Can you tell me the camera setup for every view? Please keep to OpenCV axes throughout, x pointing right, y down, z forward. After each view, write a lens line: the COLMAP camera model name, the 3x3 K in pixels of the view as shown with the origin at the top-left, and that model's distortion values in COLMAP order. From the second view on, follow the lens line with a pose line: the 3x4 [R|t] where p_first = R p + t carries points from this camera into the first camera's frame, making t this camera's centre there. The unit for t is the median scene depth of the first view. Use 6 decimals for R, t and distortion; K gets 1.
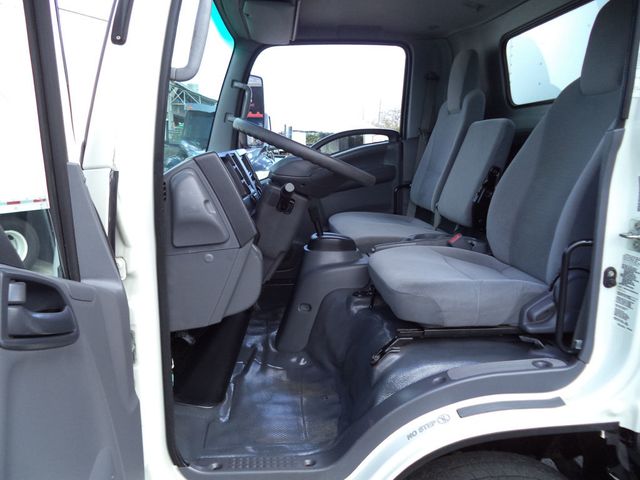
lens RADIAL K [[514.8, 0, 319.3], [0, 514.8, 230.5], [0, 0, 1]] dist [0.113144, -0.000653]
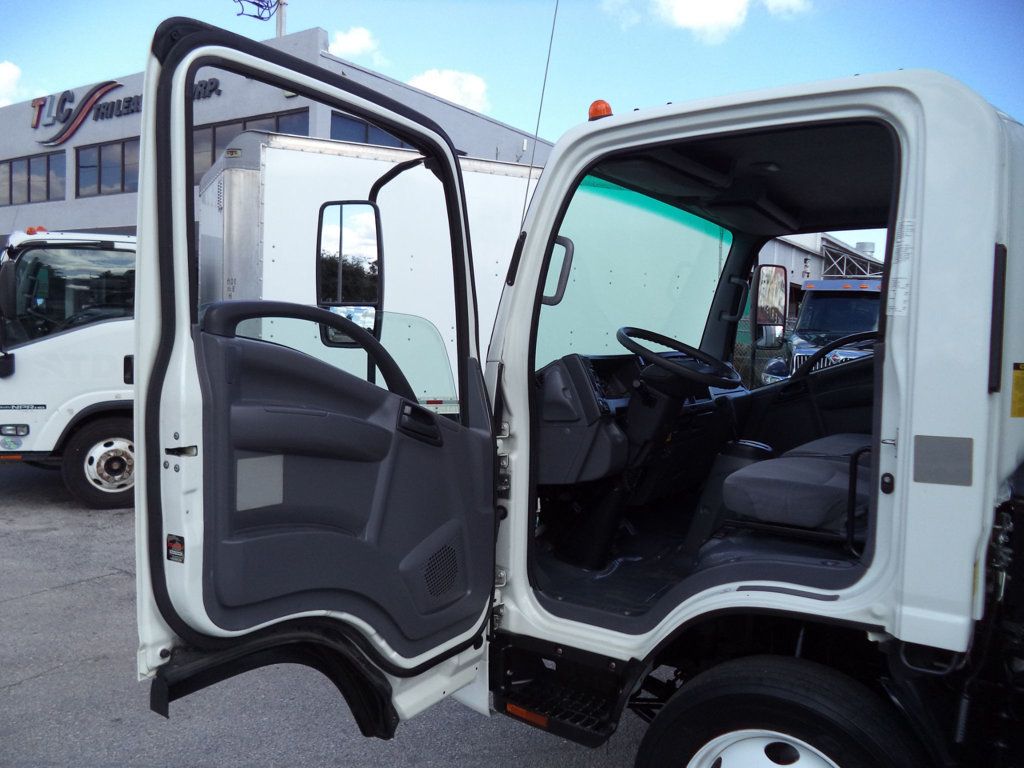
lens RADIAL K [[823.6, 0, 510.9], [0, 823.6, 368.8], [0, 0, 1]] dist [0.113144, -0.000653]
pose [[0.787182, 0.038716, -0.615504, 0.626669], [-0.116996, 0.989279, -0.087402, 0.062439], [0.605521, 0.140813, 0.783273, -0.494724]]
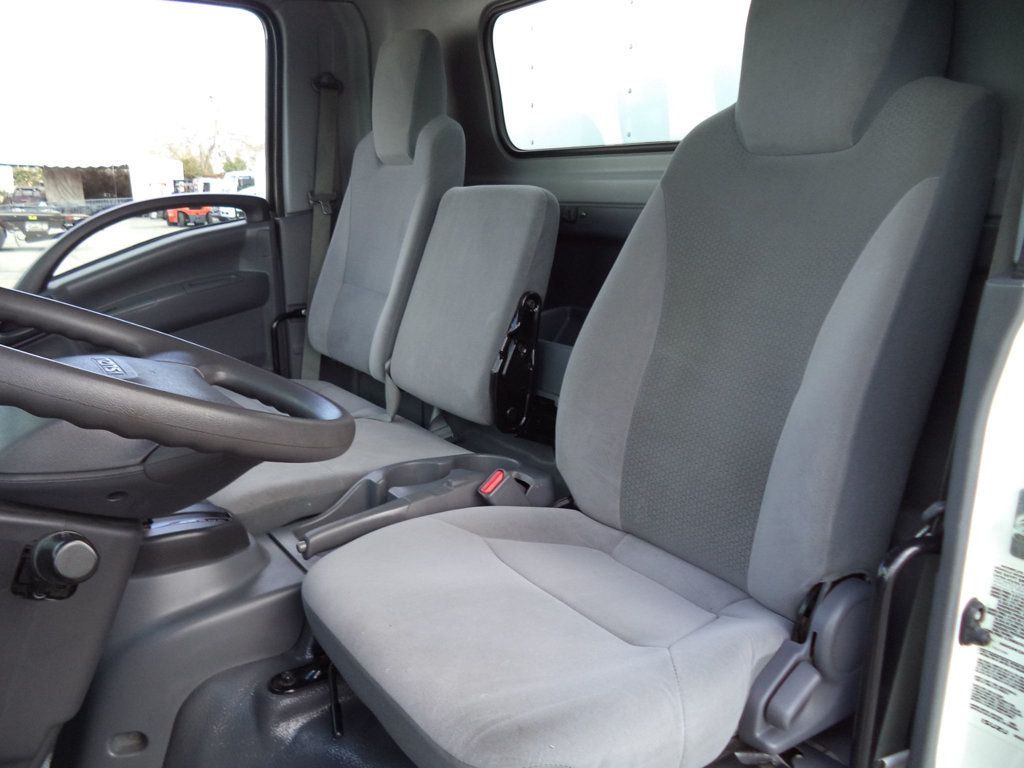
lens RADIAL K [[832.6, 0, 513.4], [0, 832.6, 380.3], [0, 0, 1]] dist [-0.014521, -0.012314]
pose [[0.874518, -0.128806, 0.467575, -0.029449], [0.096346, 0.991012, 0.092801, -0.125034], [-0.475326, -0.036107, 0.879068, 0.392119]]
